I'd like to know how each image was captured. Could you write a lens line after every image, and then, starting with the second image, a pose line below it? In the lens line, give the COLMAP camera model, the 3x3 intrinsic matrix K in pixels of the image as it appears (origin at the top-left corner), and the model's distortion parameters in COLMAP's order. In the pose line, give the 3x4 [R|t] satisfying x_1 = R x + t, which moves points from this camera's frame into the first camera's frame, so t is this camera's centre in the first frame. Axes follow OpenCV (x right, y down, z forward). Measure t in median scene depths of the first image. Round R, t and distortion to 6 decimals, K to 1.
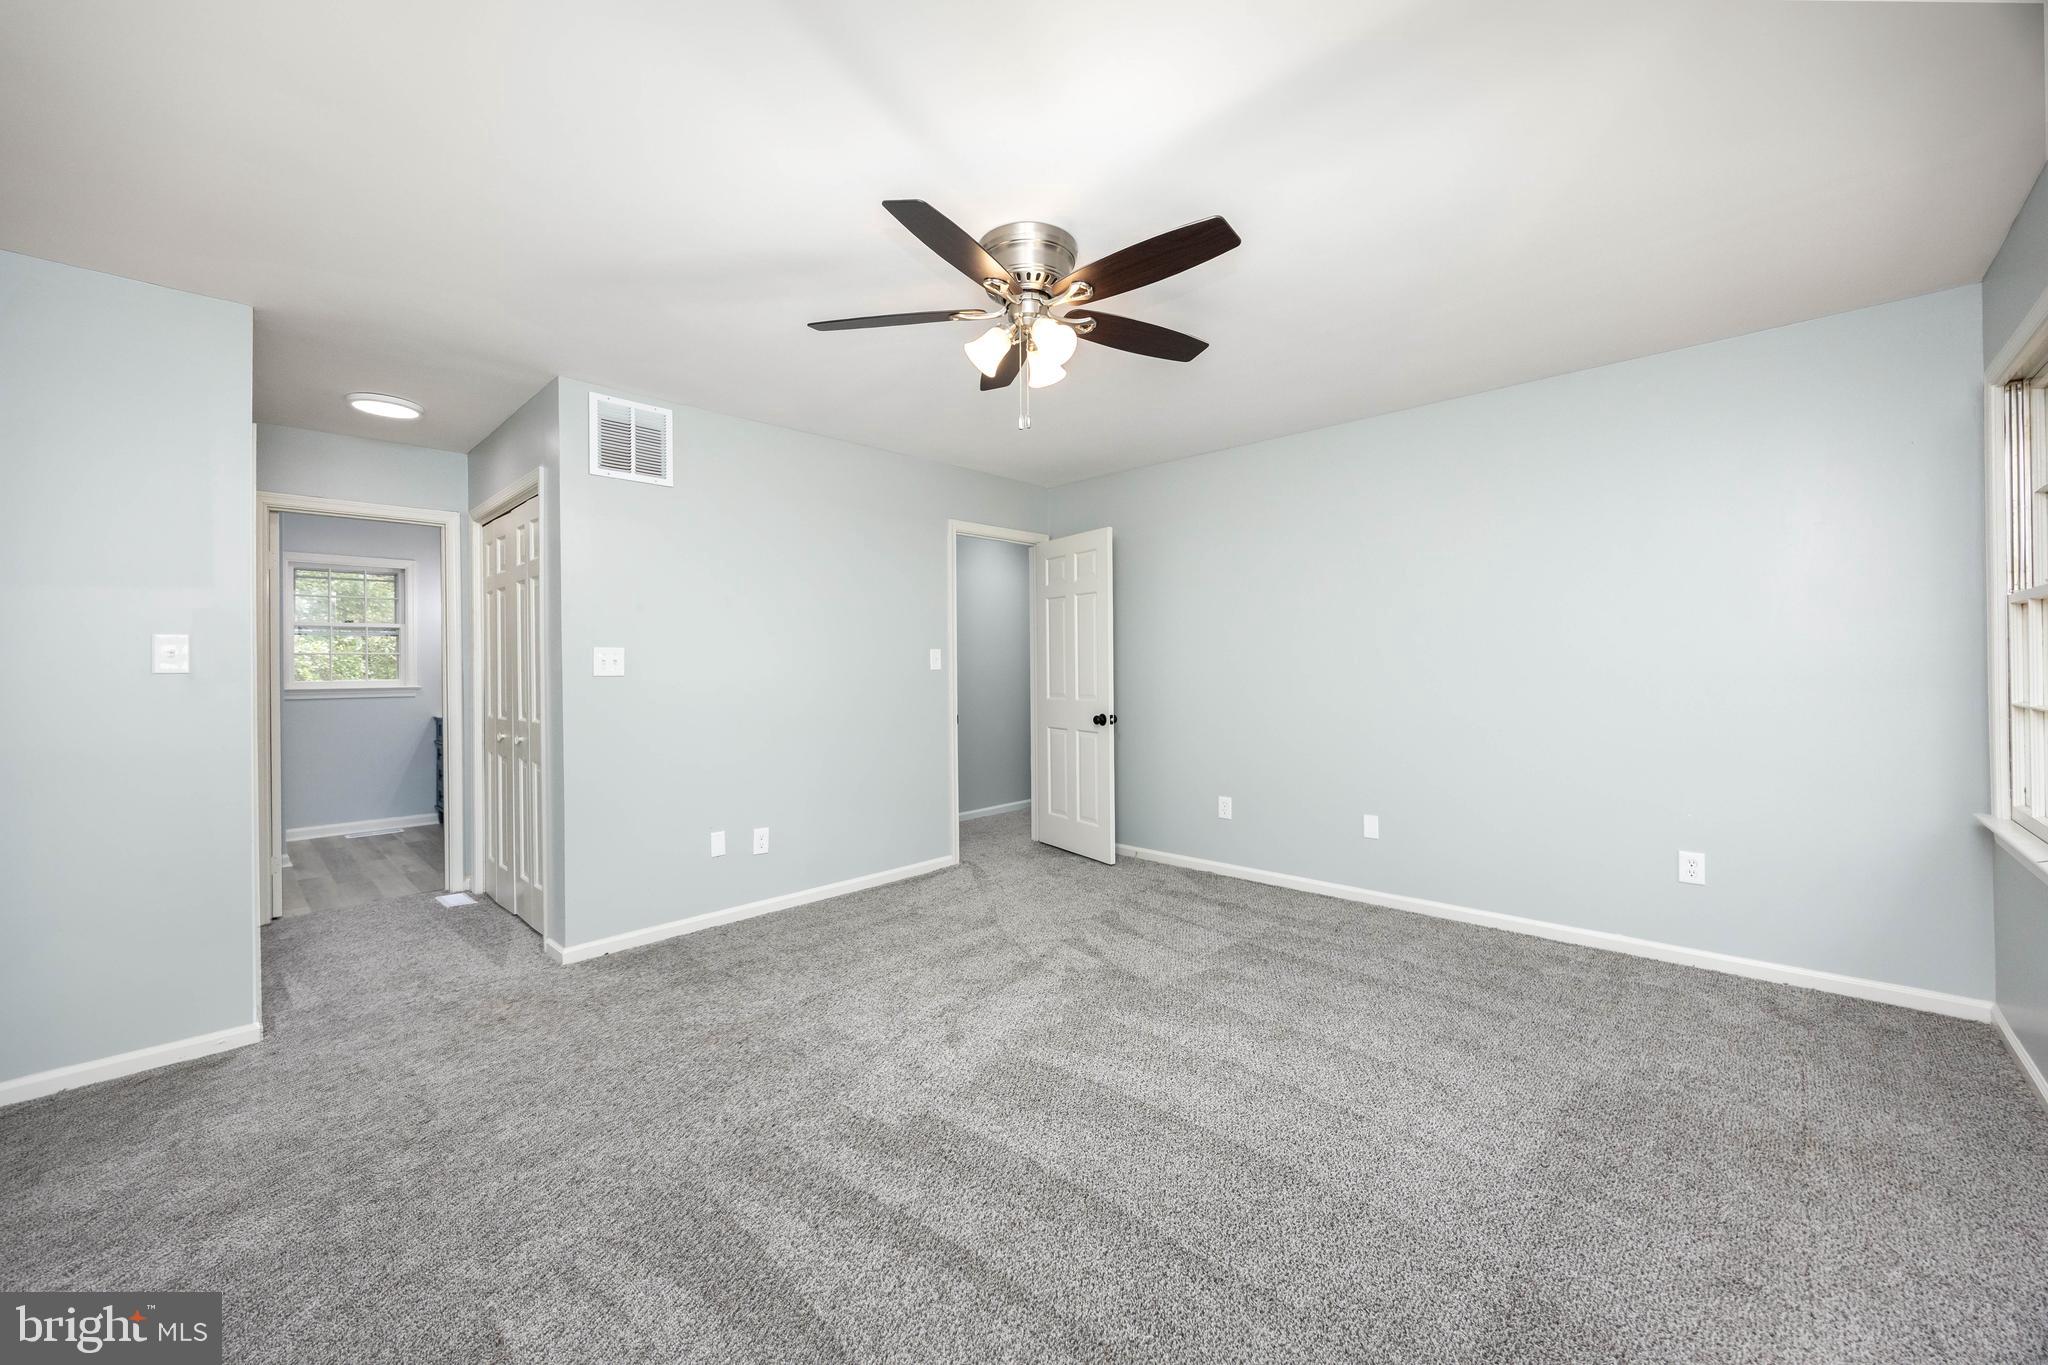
lens RADIAL K [[785.7, 0, 1021.5], [0, 785.7, 652.8], [0, 0, 1]] dist [0.001241, 0.000111]
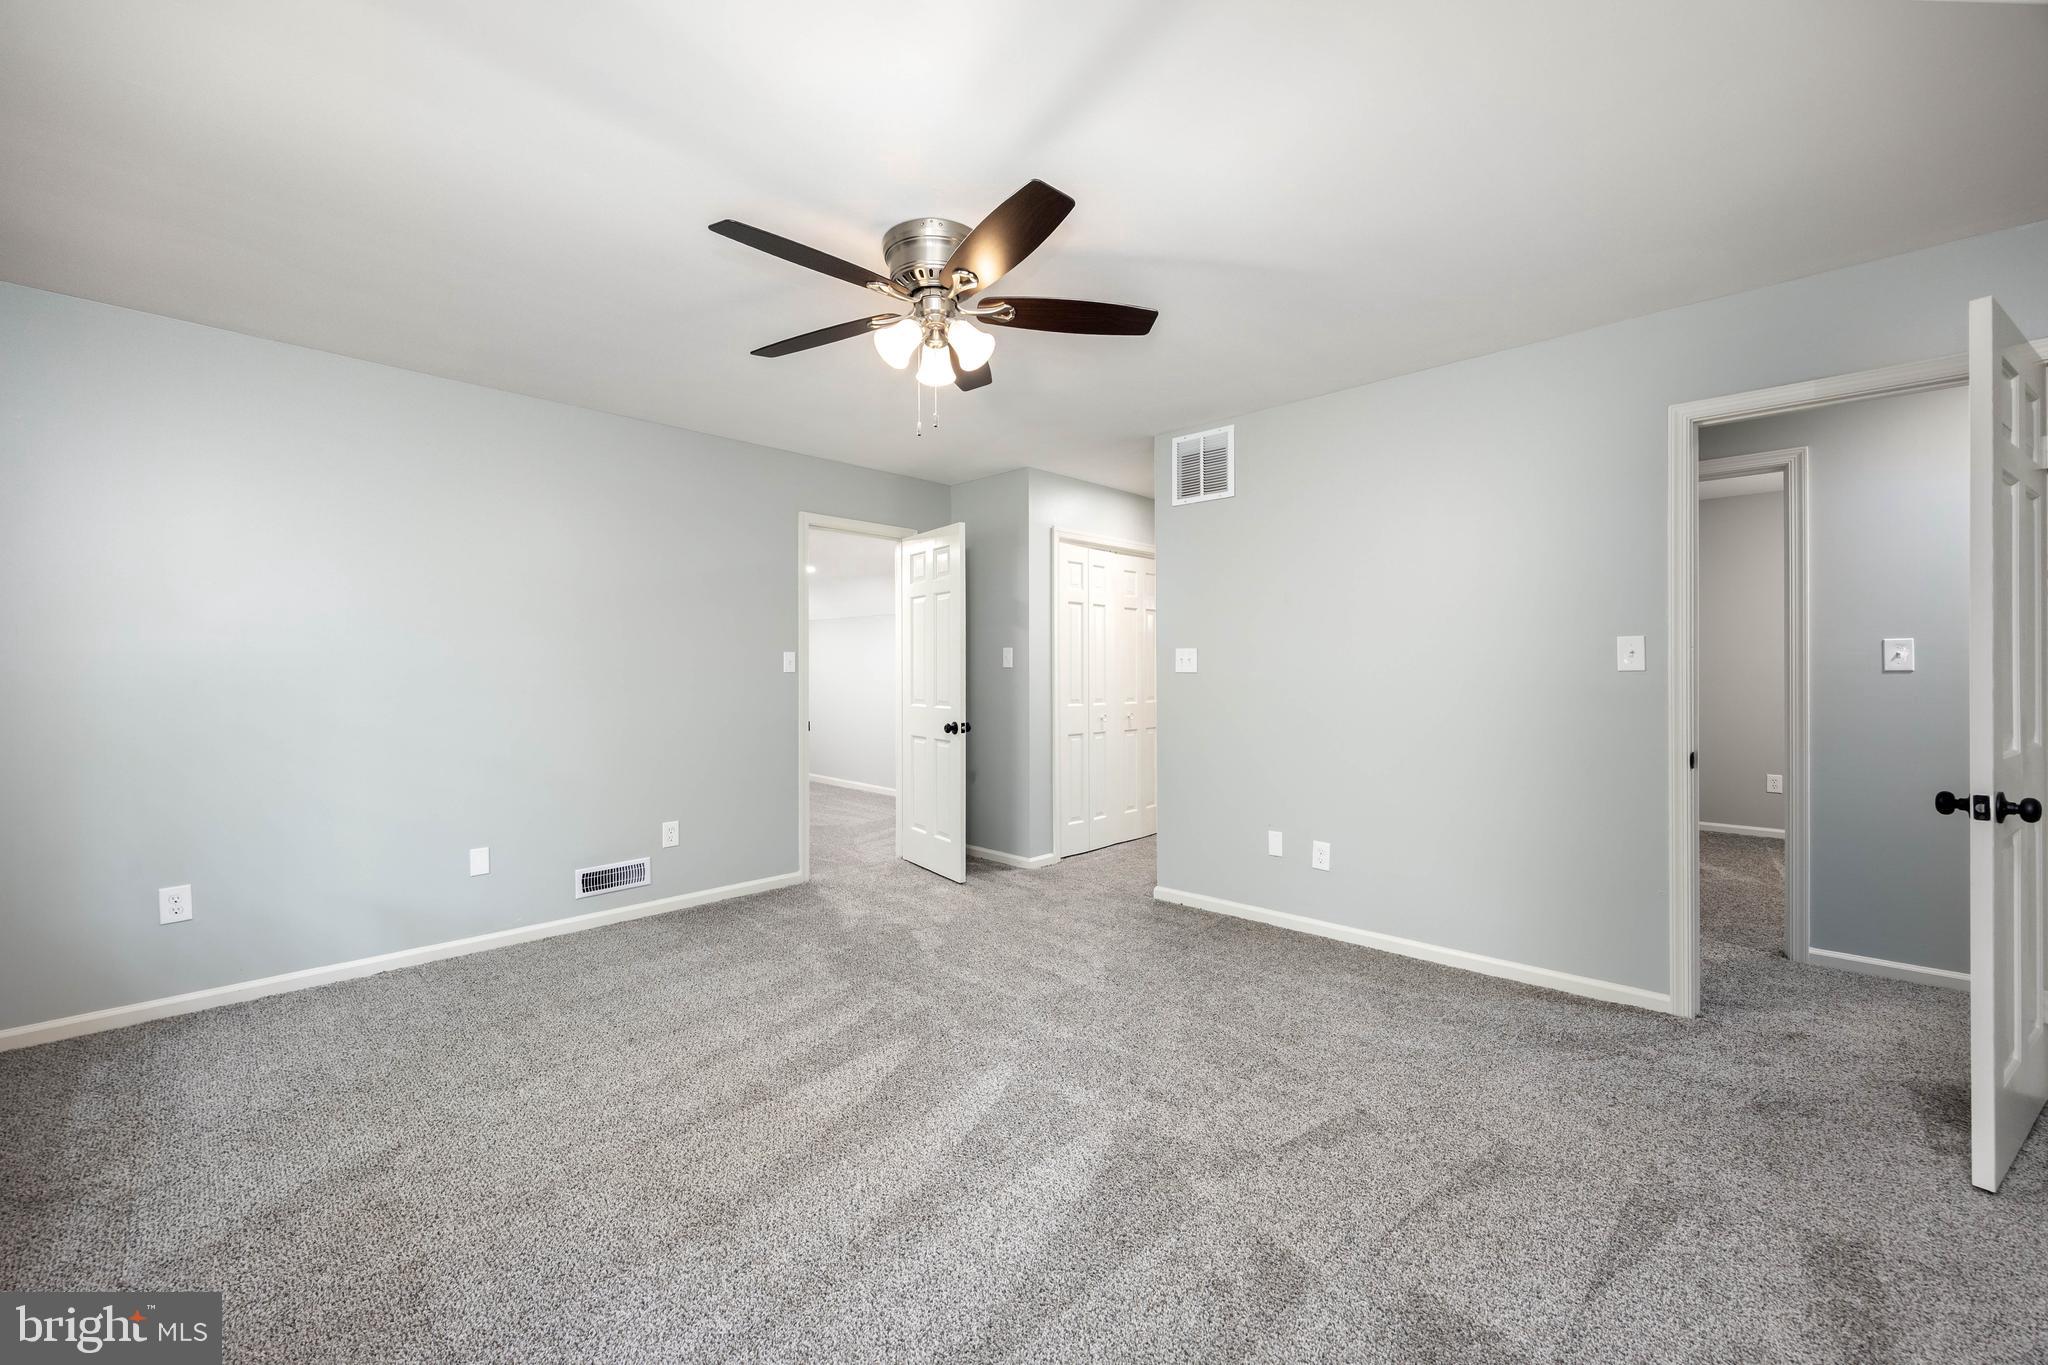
lens RADIAL K [[820.2, 0, 1022.2], [0, 820.2, 668.8], [0, 0, 1]] dist [0.002171, 0.000150]
pose [[-0.010844, 0.007991, -0.999909, 0.698207], [0.020246, 0.999765, 0.007770, 0.008617], [0.999736, -0.020160, -0.011003, 0.746676]]
